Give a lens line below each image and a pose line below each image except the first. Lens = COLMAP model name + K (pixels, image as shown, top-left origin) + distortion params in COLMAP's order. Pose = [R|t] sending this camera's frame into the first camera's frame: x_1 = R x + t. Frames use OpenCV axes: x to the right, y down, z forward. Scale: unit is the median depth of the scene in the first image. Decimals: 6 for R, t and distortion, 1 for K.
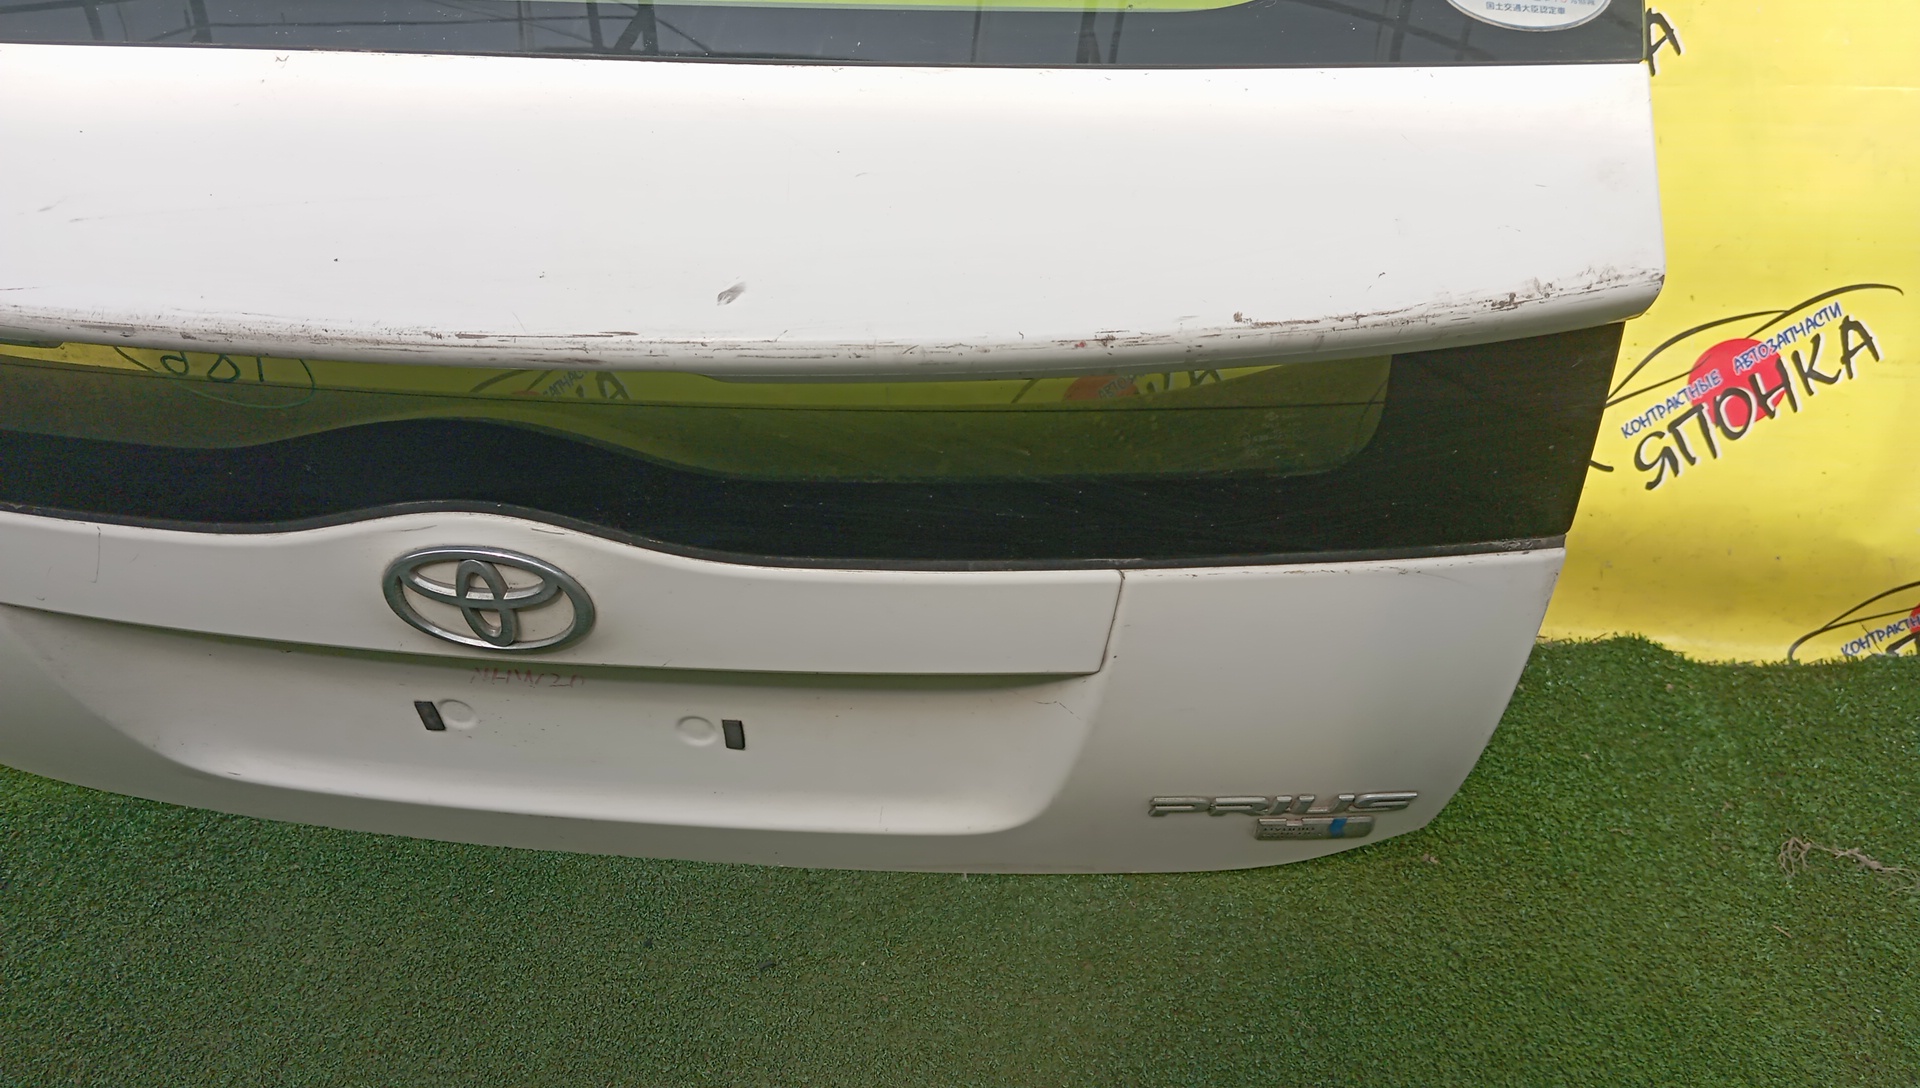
lens RADIAL K [[1561.6, 0, 961.6], [0, 1561.6, 554.7], [0, 0, 1]] dist [0.073578, -0.154505]
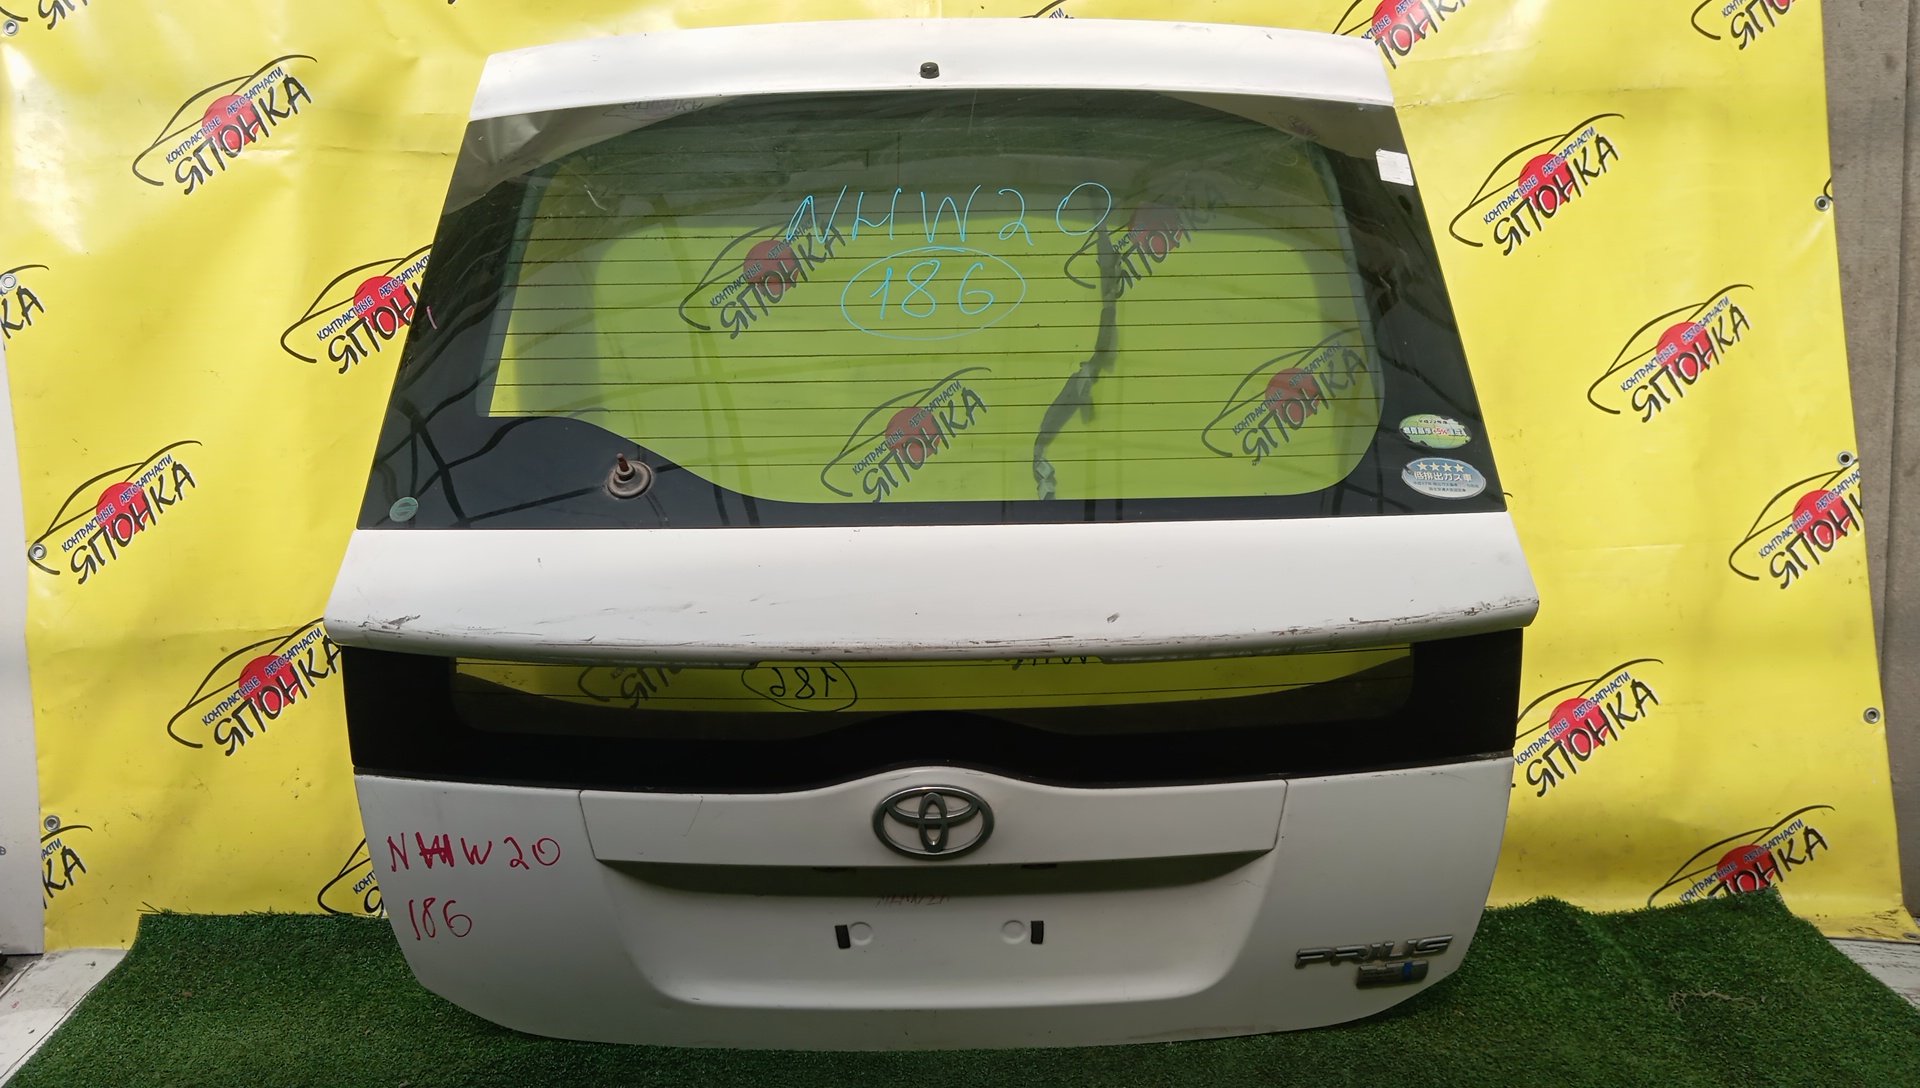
lens RADIAL K [[1561.6, 0, 958.0], [0, 1561.6, 559.6], [0, 0, 1]] dist [0.073578, -0.154505]
pose [[0.993550, -0.033582, 0.108310, -0.385760], [0.070985, 0.929041, -0.363103, 0.336519], [-0.088431, 0.368449, 0.925433, -0.627789]]
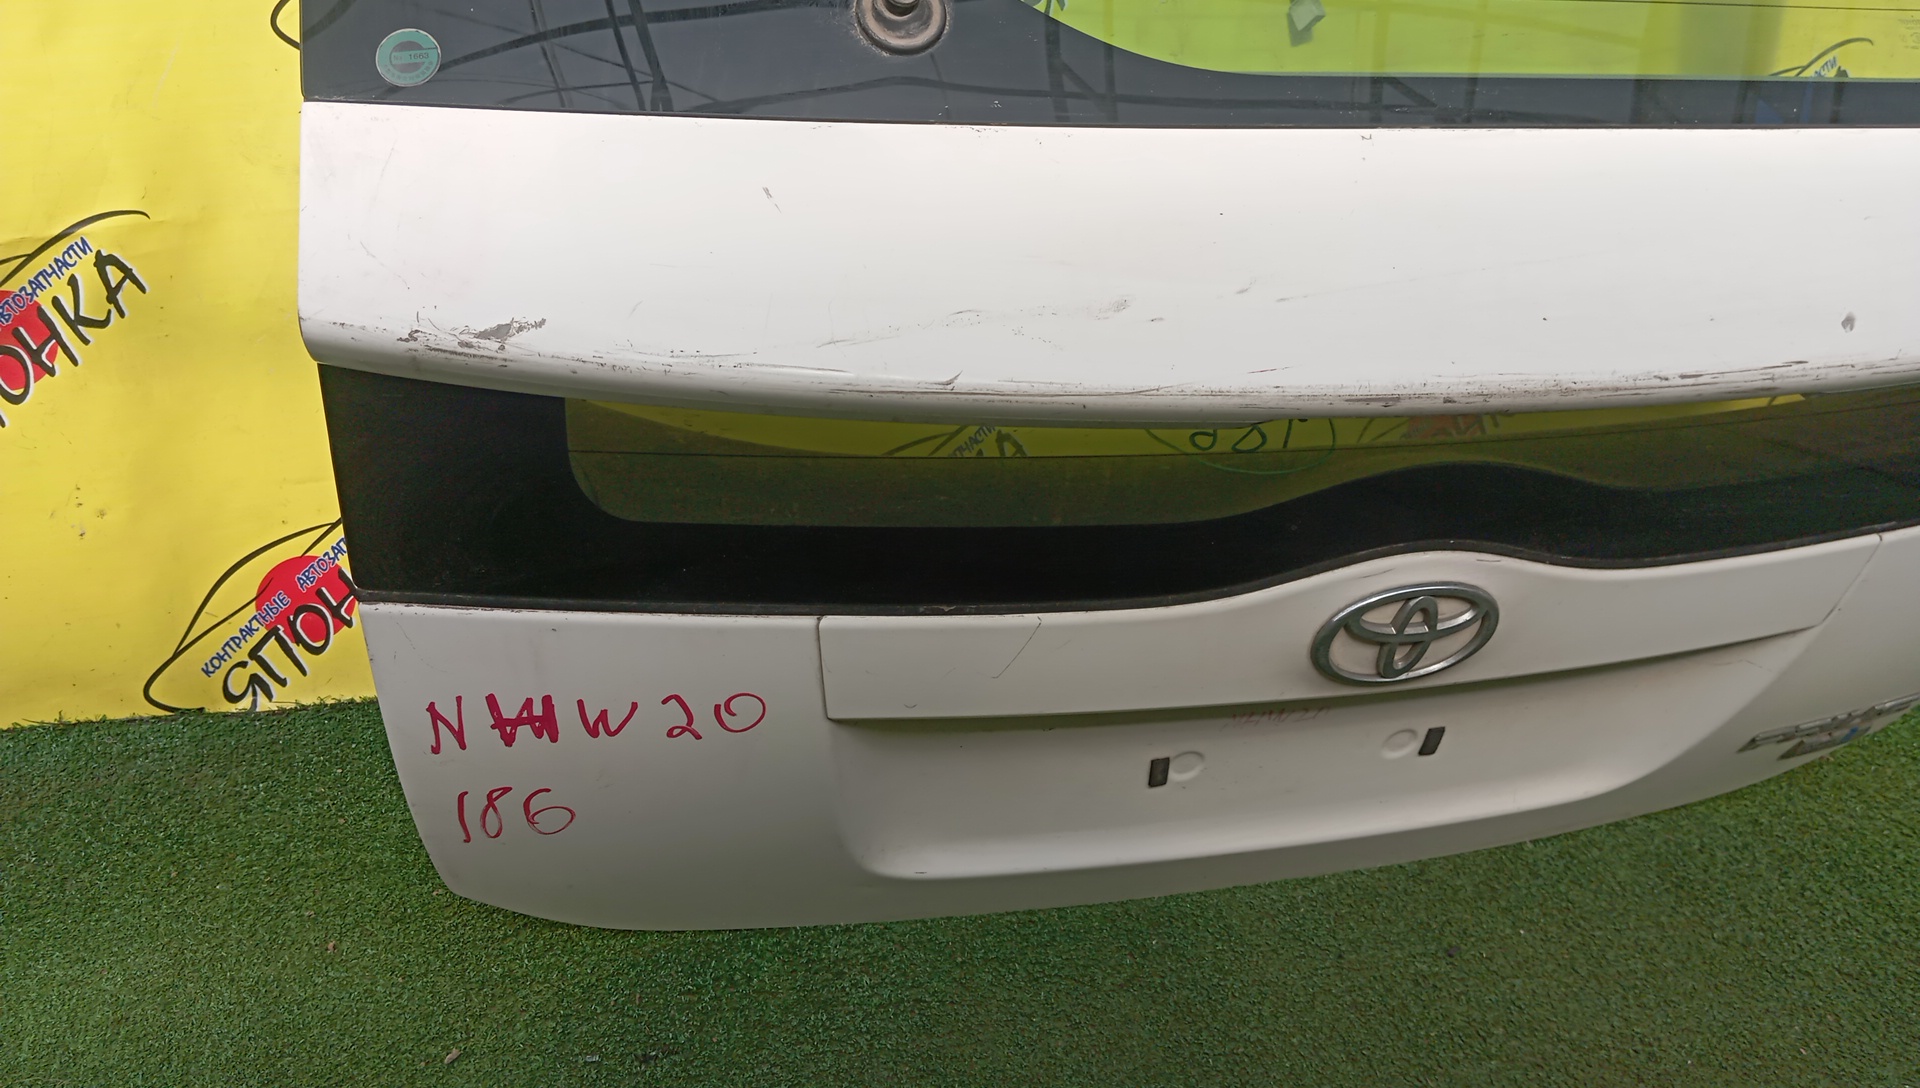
lens RADIAL K [[1561.6, 0, 940.6], [0, 1561.6, 543.3], [0, 0, 1]] dist [0.073578, -0.154505]
pose [[0.930979, -0.119082, 0.345106, -0.810252], [0.130647, 0.991375, -0.010357, -0.052875], [-0.340896, 0.054729, 0.938506, 0.090197]]
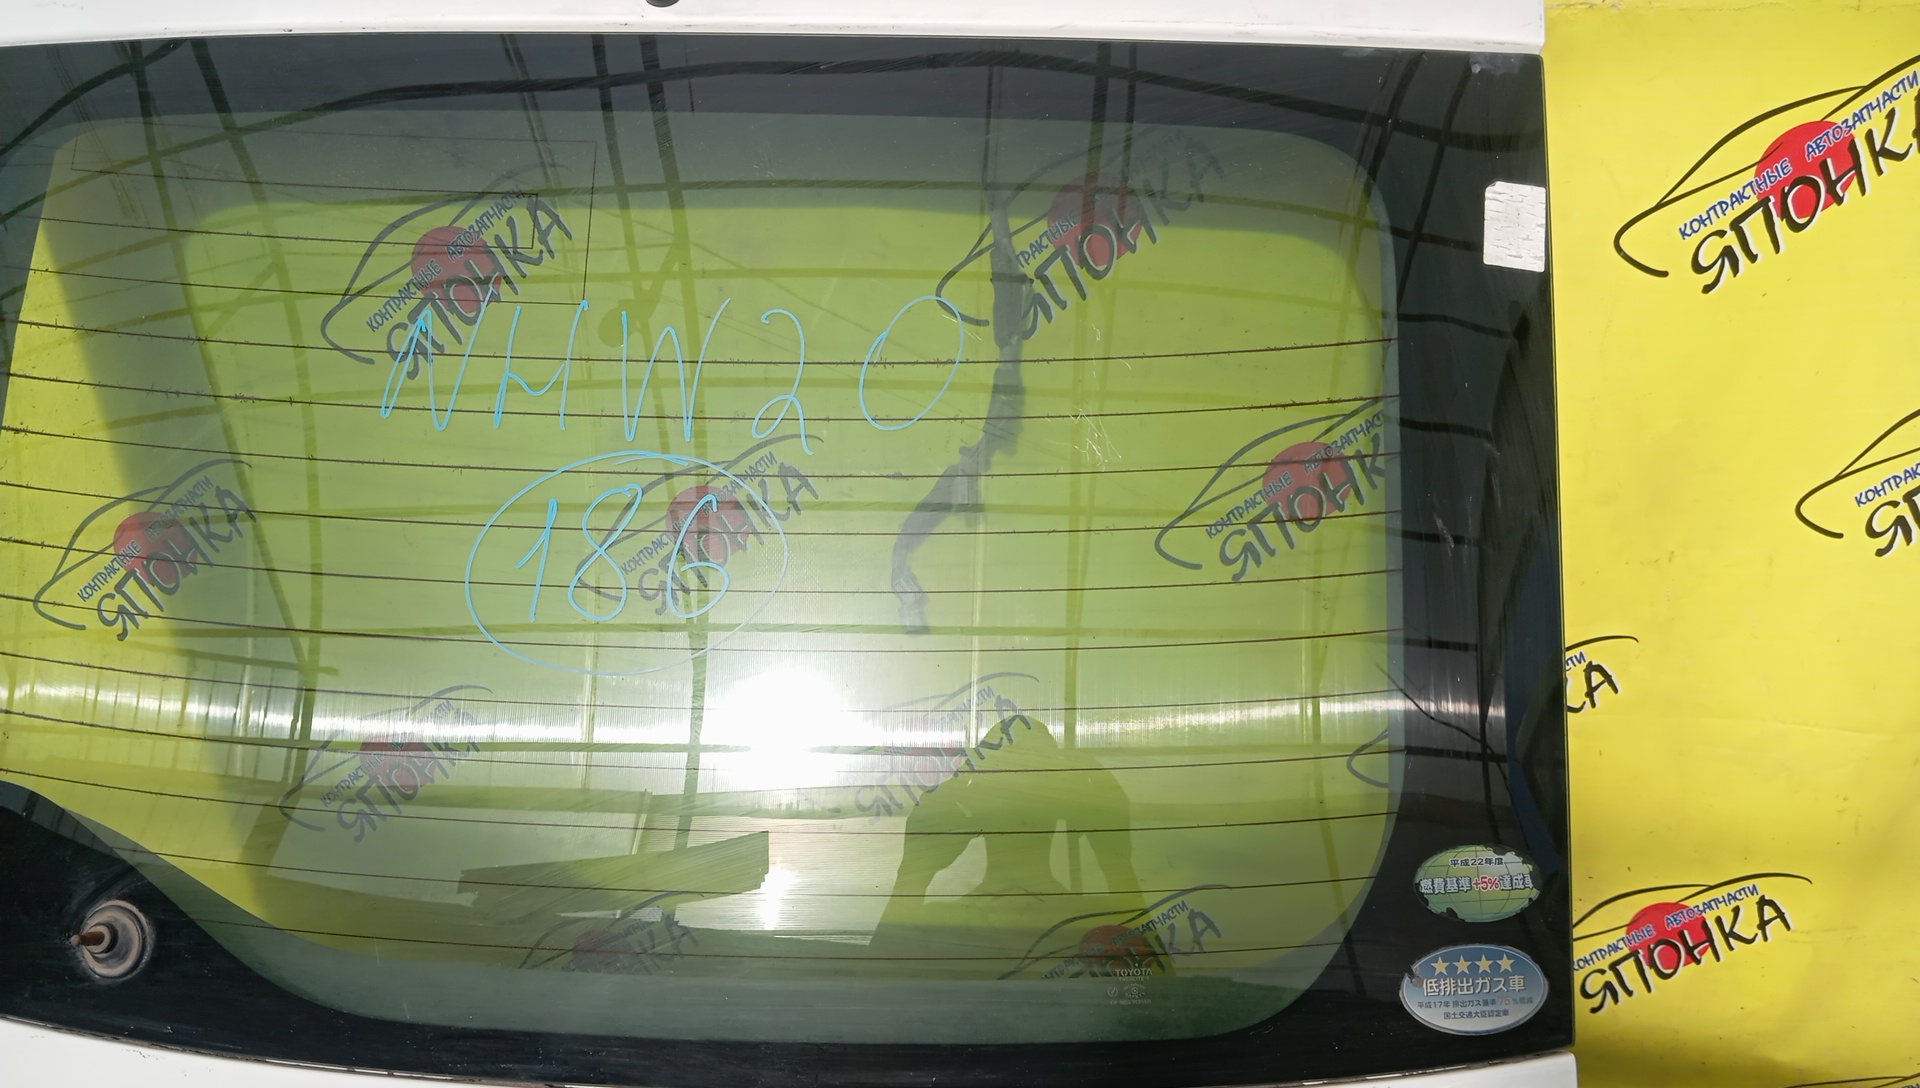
lens RADIAL K [[1561.6, 0, 963.5], [0, 1561.6, 545.6], [0, 0, 1]] dist [0.073578, -0.154505]
pose [[0.999222, -0.037210, 0.013038, -0.031661], [0.035971, 0.995735, 0.084962, -0.613493], [-0.016144, -0.084427, 0.996299, -0.136452]]
